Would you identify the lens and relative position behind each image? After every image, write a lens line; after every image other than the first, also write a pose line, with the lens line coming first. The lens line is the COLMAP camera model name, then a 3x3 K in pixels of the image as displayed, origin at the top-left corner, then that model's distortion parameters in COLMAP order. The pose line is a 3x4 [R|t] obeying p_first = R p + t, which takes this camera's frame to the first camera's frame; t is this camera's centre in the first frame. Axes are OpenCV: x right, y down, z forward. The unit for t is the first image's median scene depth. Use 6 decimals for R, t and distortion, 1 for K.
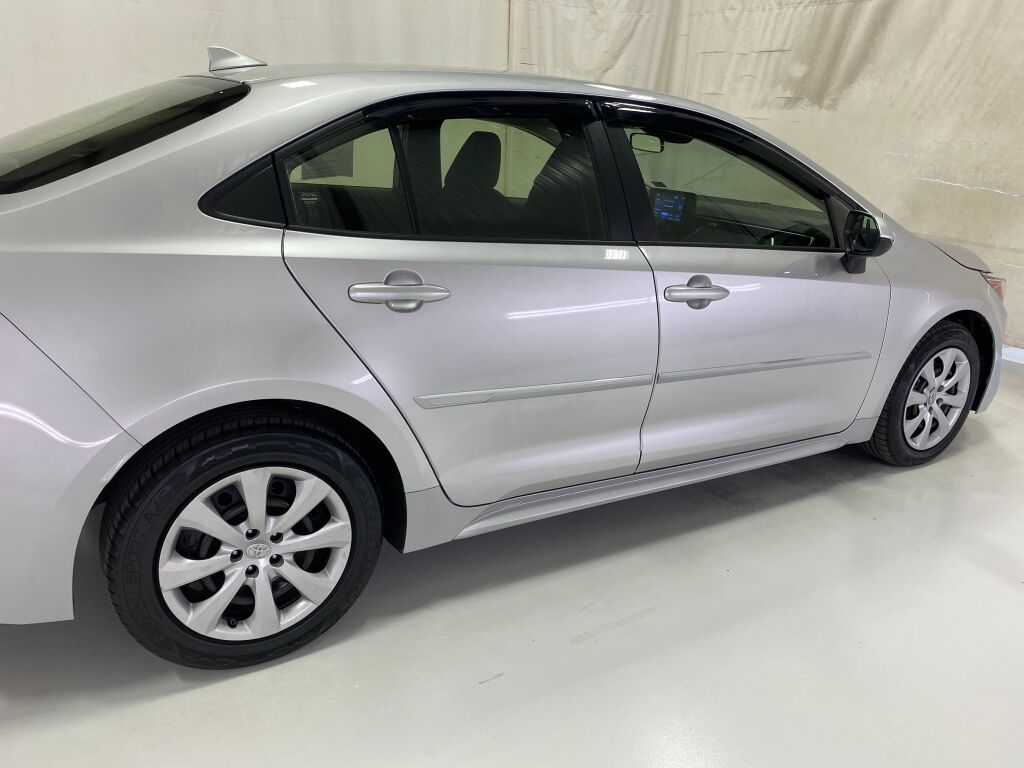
lens RADIAL K [[772.3, 0, 510.1], [0, 772.3, 383.3], [0, 0, 1]] dist [0.038048, -0.034279]
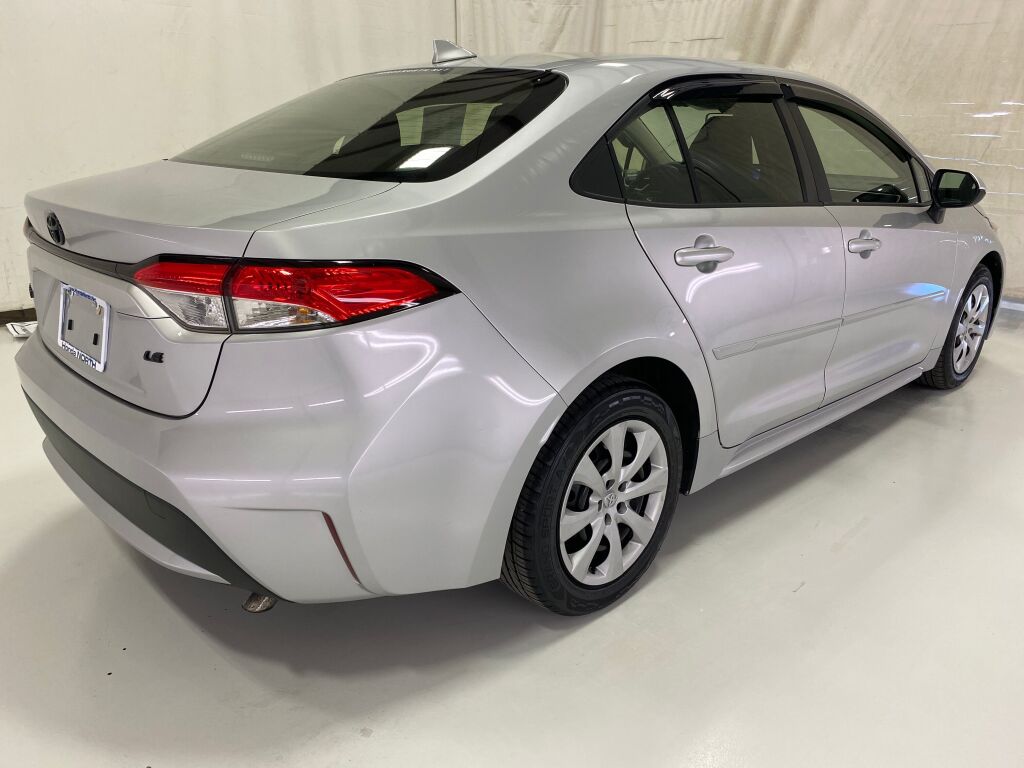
lens RADIAL K [[772.3, 0, 516.5], [0, 772.3, 389.3], [0, 0, 1]] dist [0.038048, -0.034279]
pose [[0.974367, -0.107522, 0.197607, -0.365007], [0.104958, 0.994201, 0.023433, 0.011524], [-0.198981, -0.002092, 0.980001, -0.022800]]
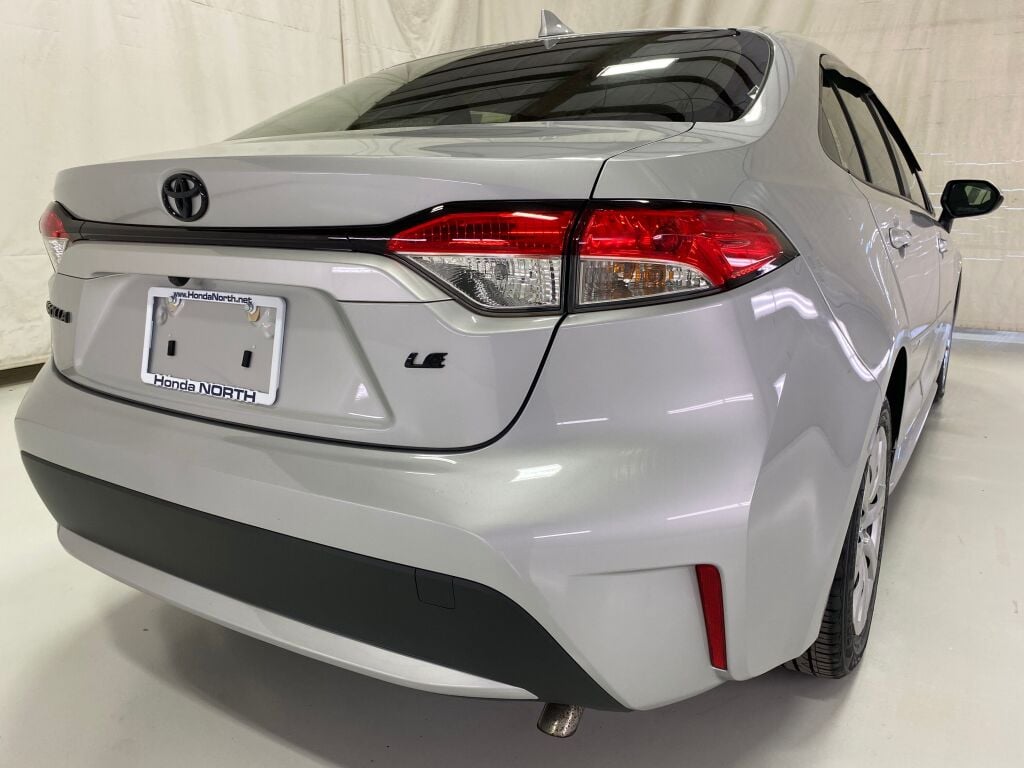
lens RADIAL K [[772.3, 0, 511.4], [0, 772.3, 379.3], [0, 0, 1]] dist [0.038048, -0.034279]
pose [[0.891933, -0.148755, 0.426997, -0.584518], [0.185691, 0.981534, -0.045939, 0.008022], [-0.412279, 0.120264, 0.903085, 0.186720]]
